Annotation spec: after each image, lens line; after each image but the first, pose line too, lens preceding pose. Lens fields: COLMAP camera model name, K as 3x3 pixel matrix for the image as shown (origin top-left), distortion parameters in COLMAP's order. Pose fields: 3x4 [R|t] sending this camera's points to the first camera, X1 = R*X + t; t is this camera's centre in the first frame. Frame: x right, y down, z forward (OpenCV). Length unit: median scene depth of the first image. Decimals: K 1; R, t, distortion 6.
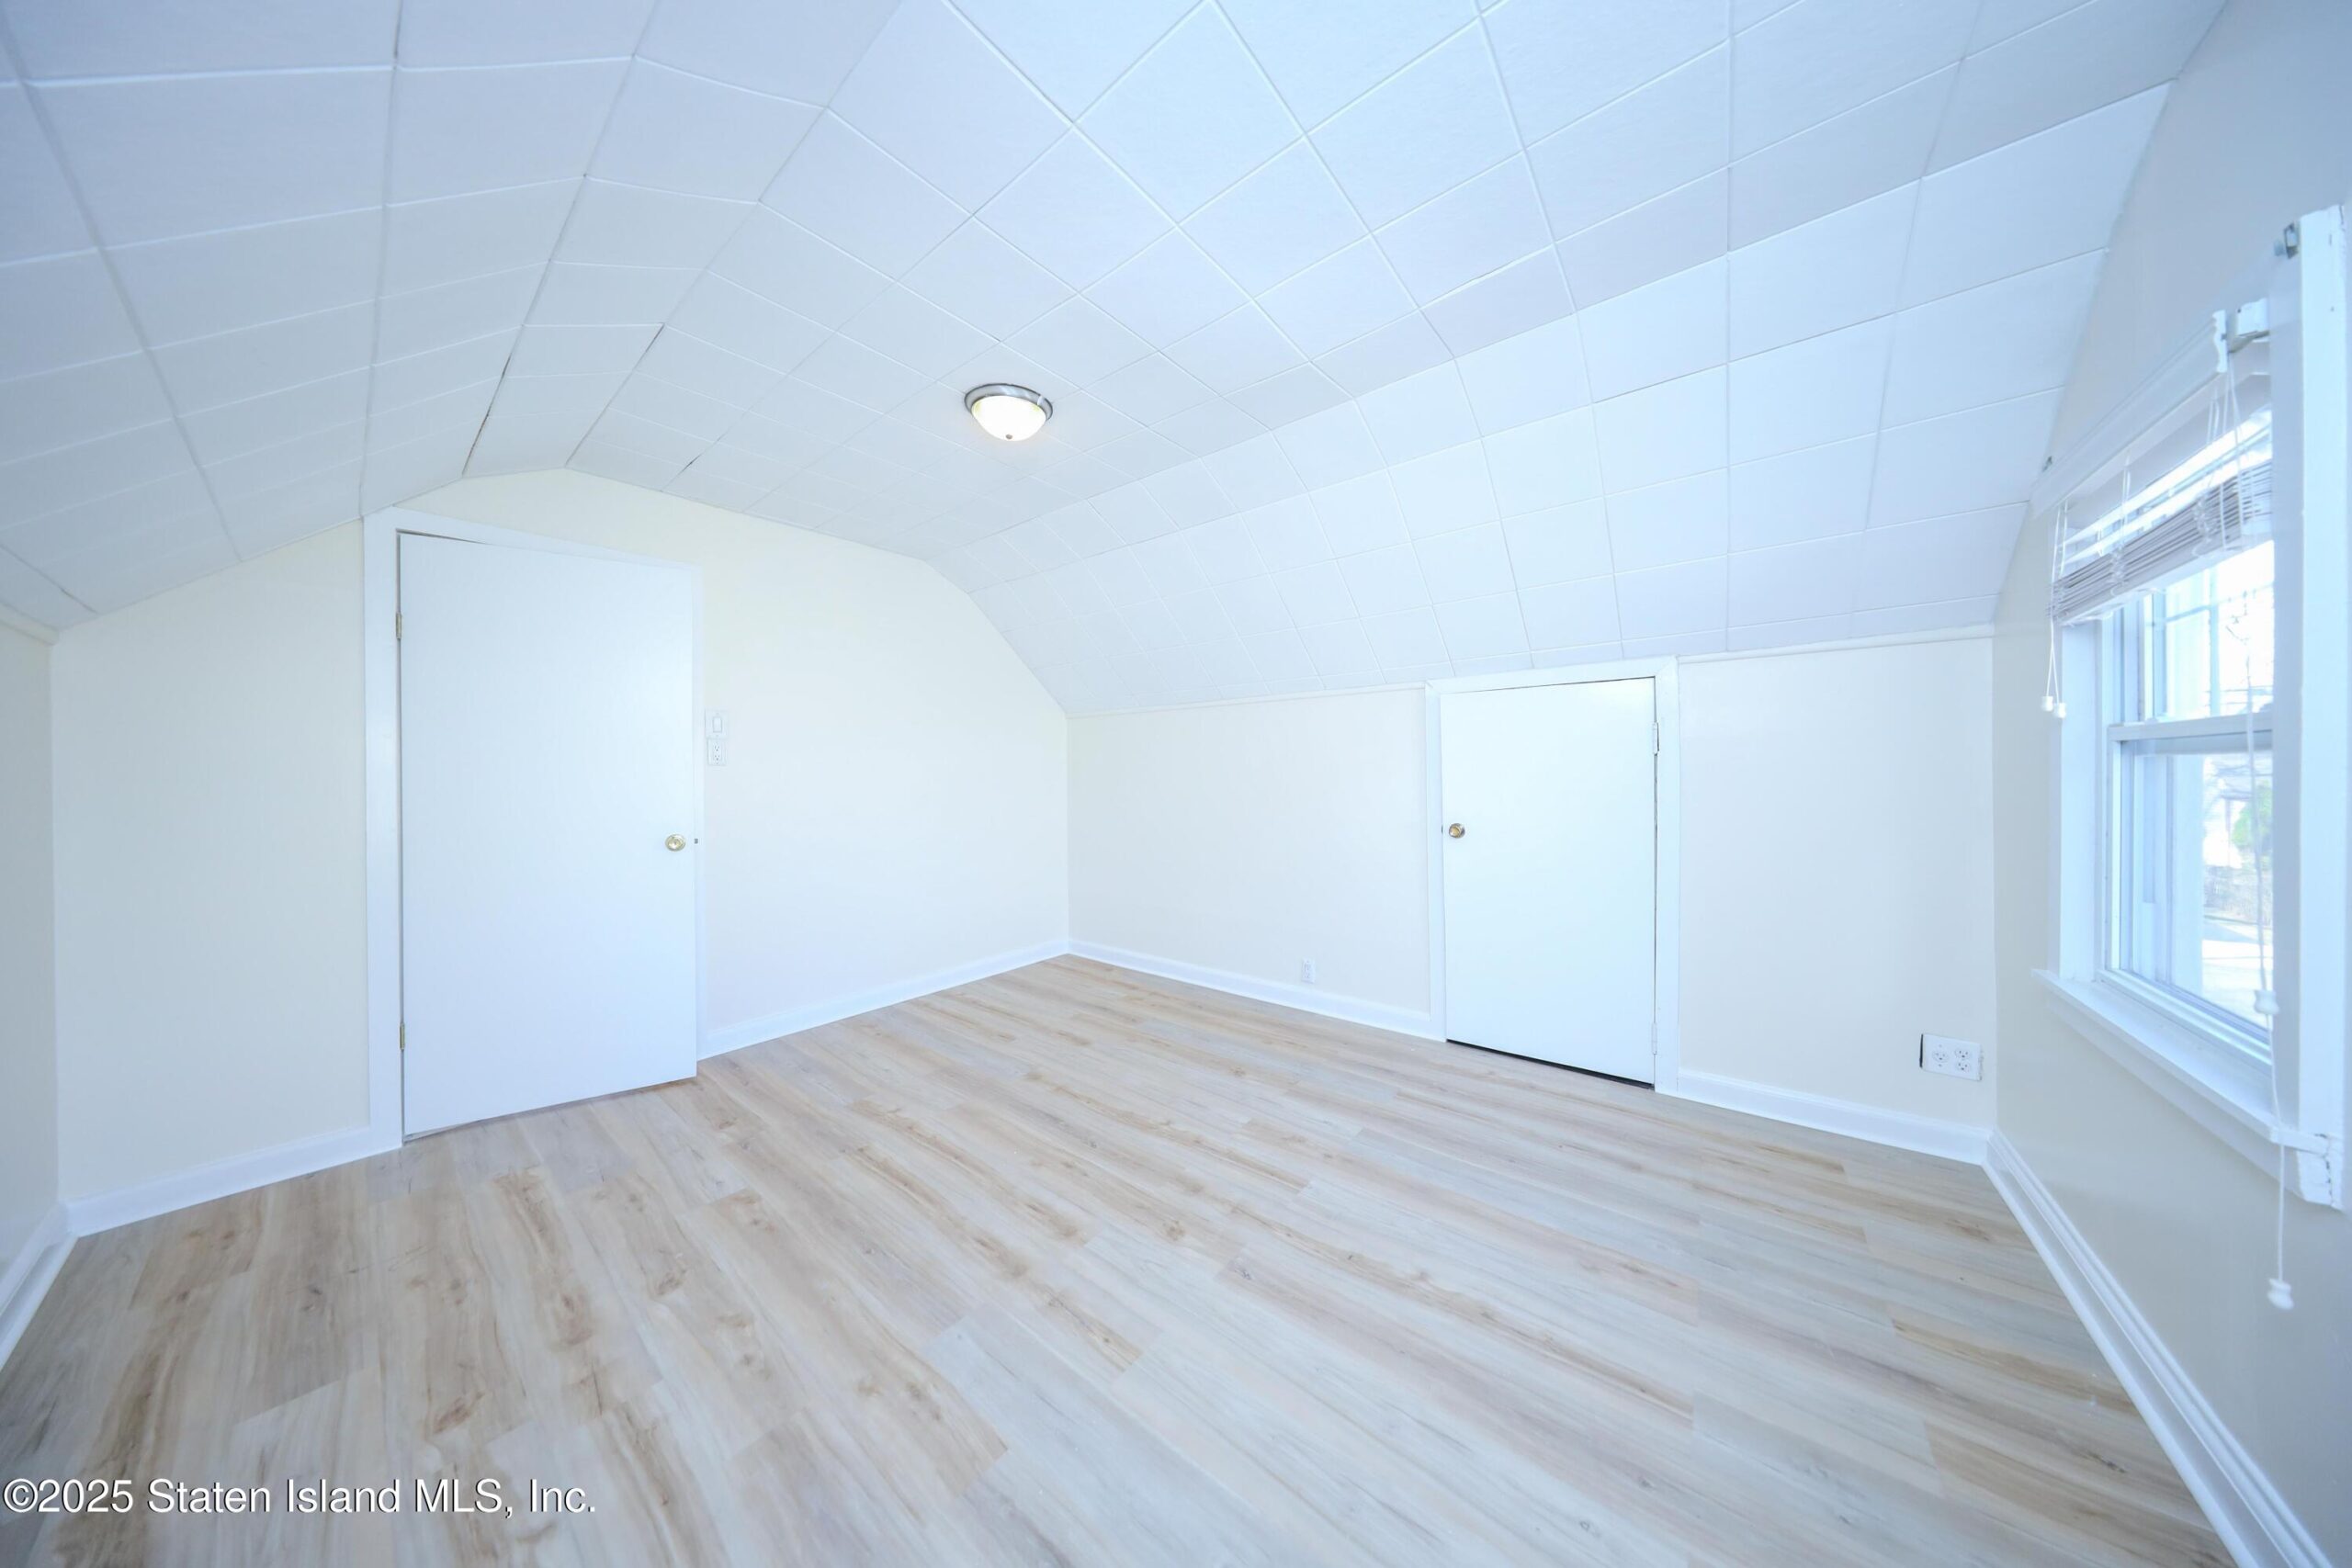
lens RADIAL K [[682.1, 0, 1154.6], [0, 682.1, 777.8], [0, 0, 1]] dist [-0.001811, -0.000079]
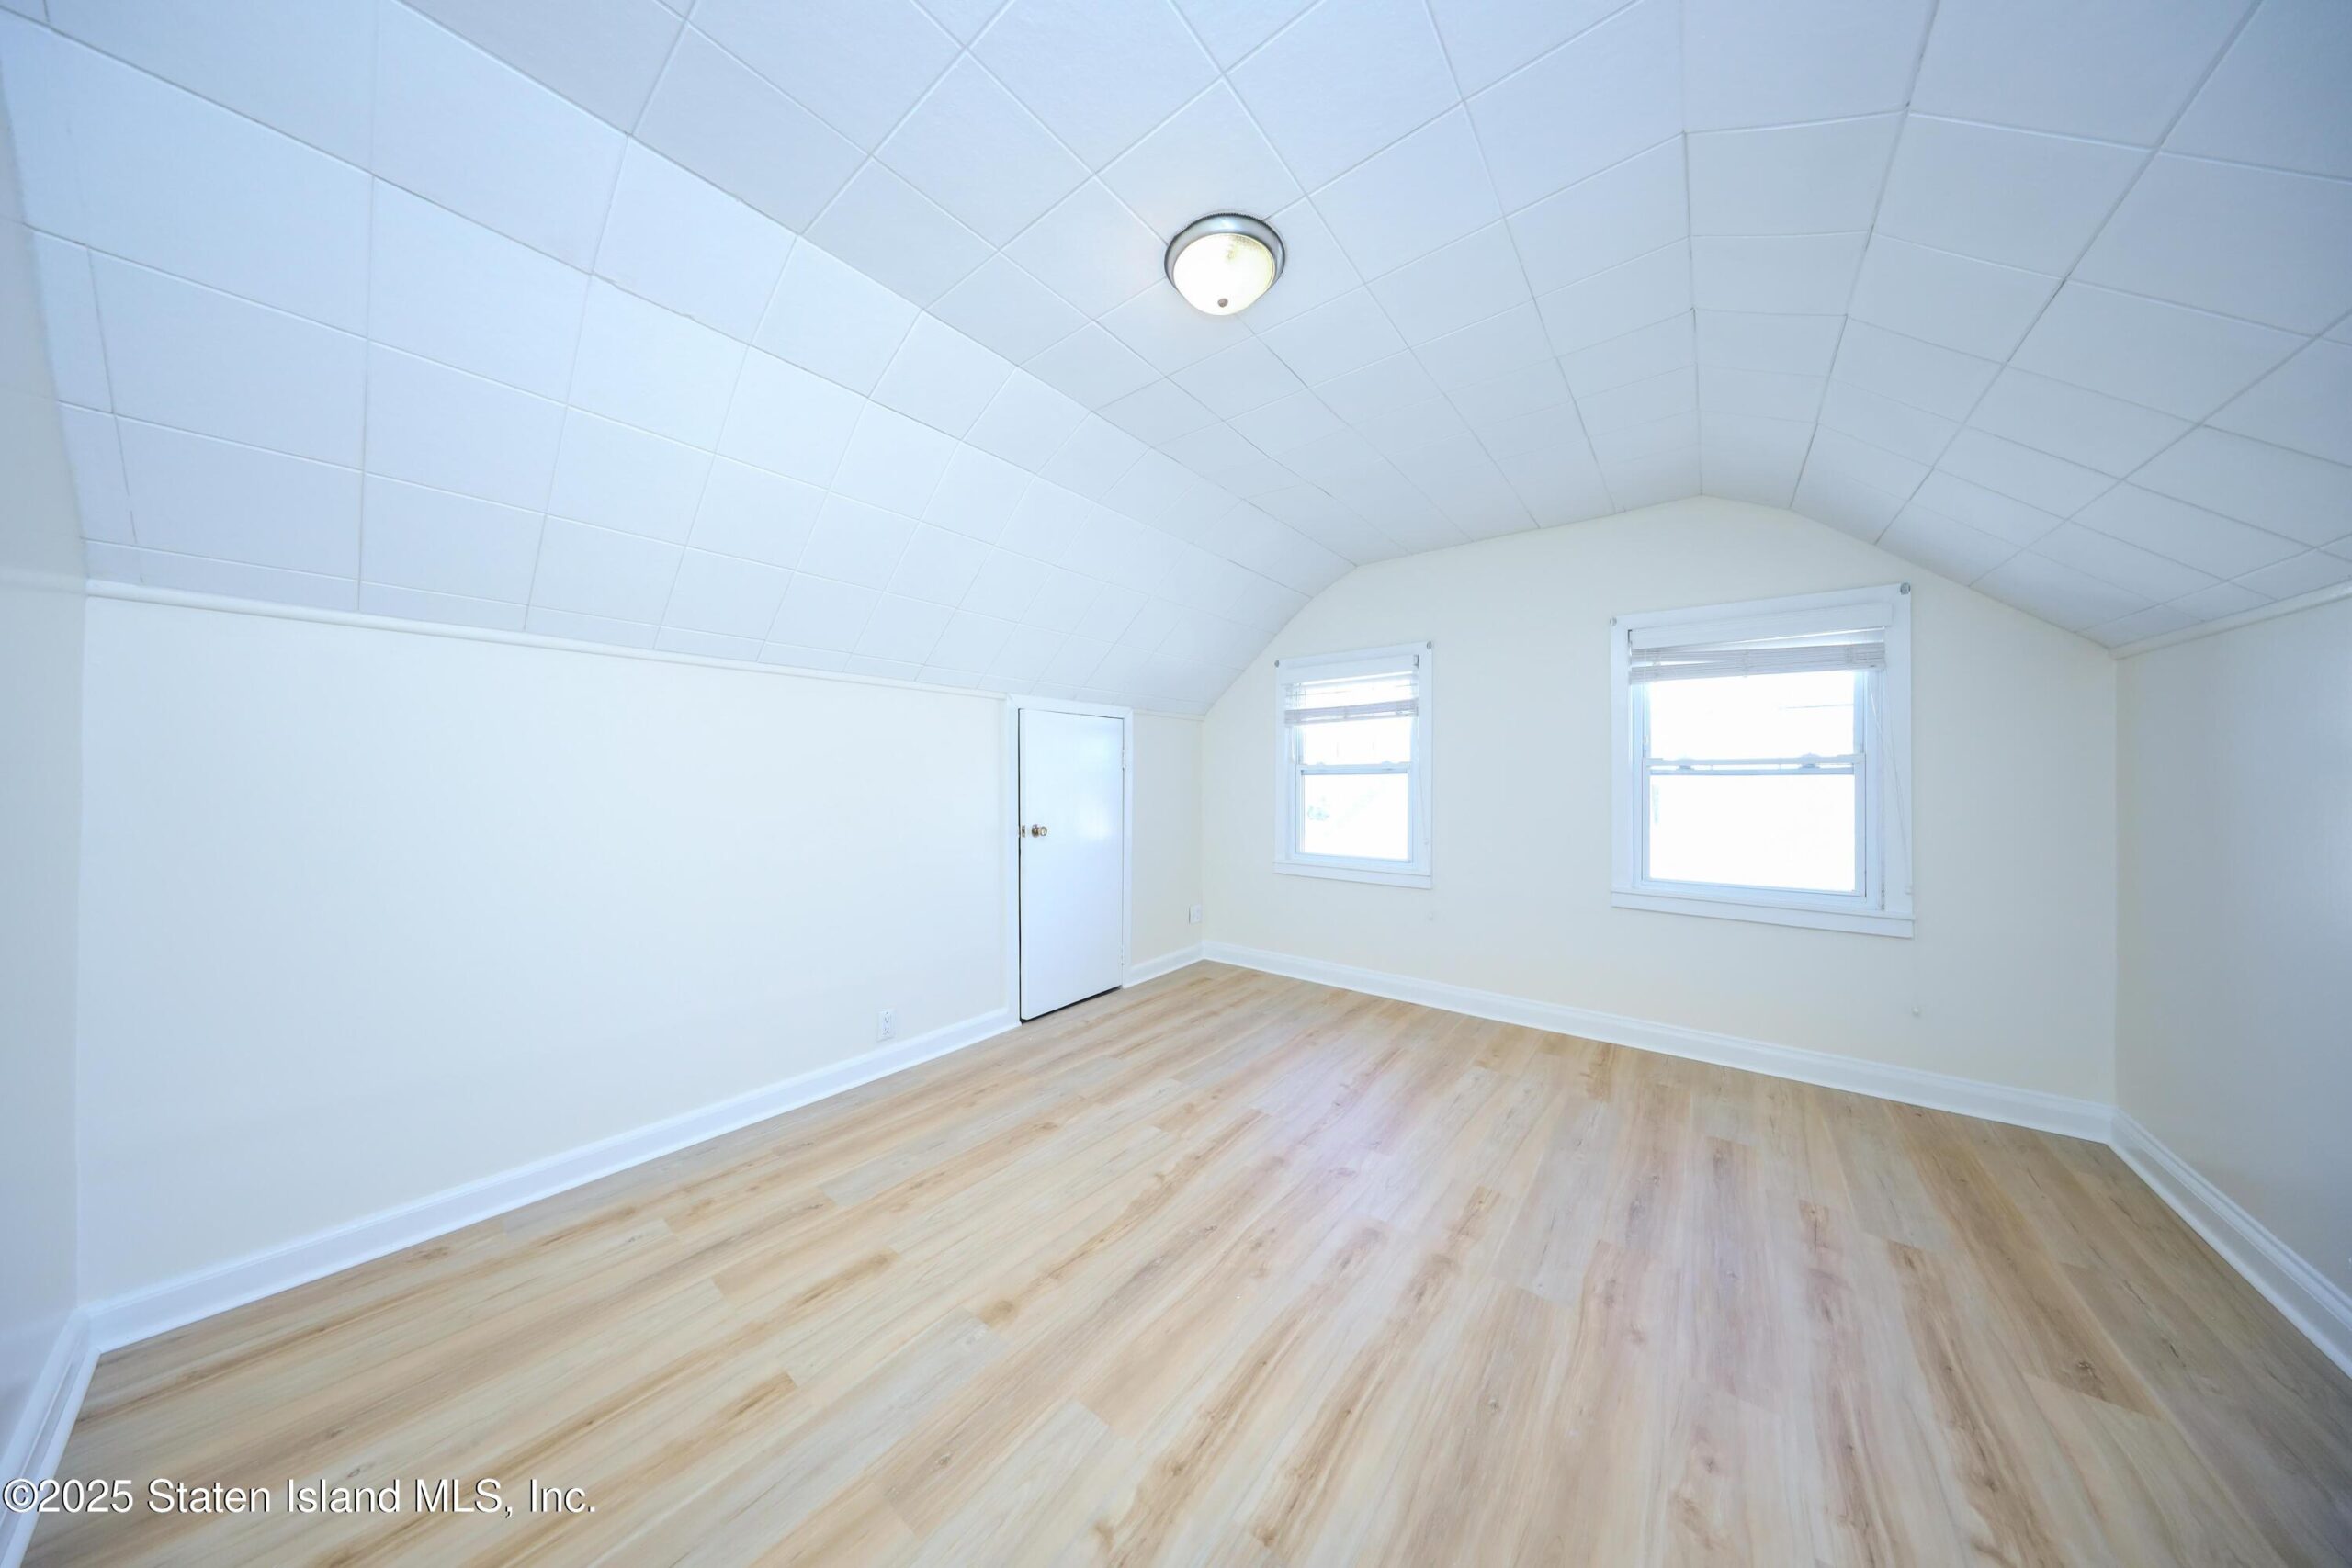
lens RADIAL K [[682.1, 0, 1154.6], [0, 682.1, 777.8], [0, 0, 1]] dist [-0.001811, -0.000079]
pose [[-0.009785, 0.011741, 0.999883, -0.937047], [0.009297, 0.999889, -0.011650, 0.005775], [-0.999909, 0.009181, -0.009893, 1.097041]]
